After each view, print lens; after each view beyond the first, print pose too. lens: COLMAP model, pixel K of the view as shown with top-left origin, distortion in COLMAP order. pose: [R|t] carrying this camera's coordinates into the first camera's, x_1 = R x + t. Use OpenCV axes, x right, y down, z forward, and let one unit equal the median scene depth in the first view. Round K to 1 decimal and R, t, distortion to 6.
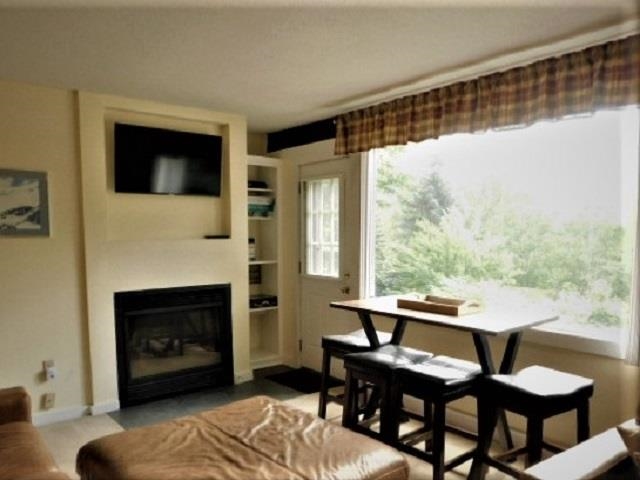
lens RADIAL K [[544.3, 0, 319.8], [0, 544.3, 242.3], [0, 0, 1]] dist [0.061430, 0.015547]
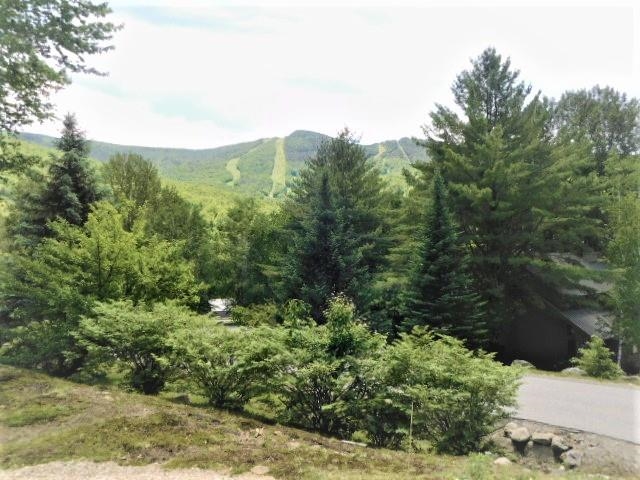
lens RADIAL K [[516.4, 0, 321.0], [0, 516.4, 238.9], [0, 0, 1]] dist [0.011916, 0.005771]
pose [[0.776319, -0.012096, 0.630224, 0.036631], [0.032602, 0.999248, -0.020980, 0.008005], [-0.629496, 0.036834, 0.776130, 0.300408]]
